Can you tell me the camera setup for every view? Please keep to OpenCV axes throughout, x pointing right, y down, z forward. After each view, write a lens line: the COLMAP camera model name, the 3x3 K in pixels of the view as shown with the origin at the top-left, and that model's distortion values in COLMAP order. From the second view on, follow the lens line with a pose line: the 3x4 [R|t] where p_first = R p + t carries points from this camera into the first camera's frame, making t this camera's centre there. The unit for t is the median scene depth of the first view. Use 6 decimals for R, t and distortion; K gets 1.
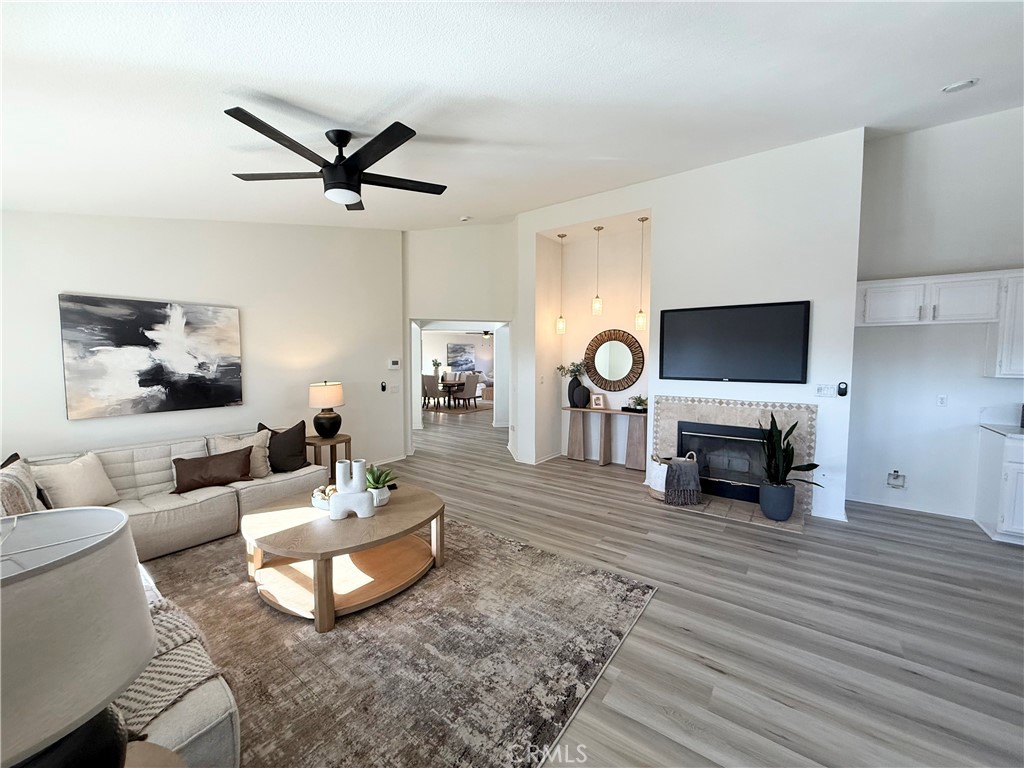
lens RADIAL K [[410.6, 0, 511.4], [0, 410.6, 382.0], [0, 0, 1]] dist [0.000574, -0.000039]
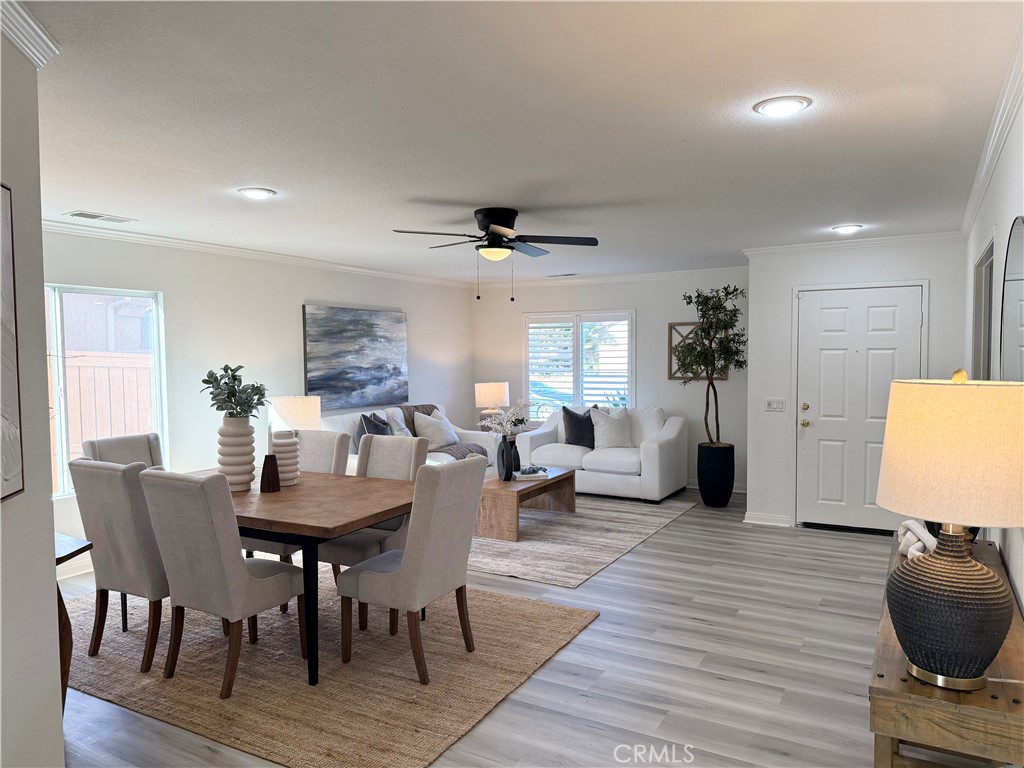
lens RADIAL K [[708.8, 0, 510.8], [0, 708.8, 390.9], [0, 0, 1]] dist [0.024897, -0.005520]
pose [[0.993159, -0.020340, 0.114987, -0.078574], [0.021862, 0.999689, -0.011990, -0.030118], [-0.114707, 0.014422, 0.993295, 0.537800]]
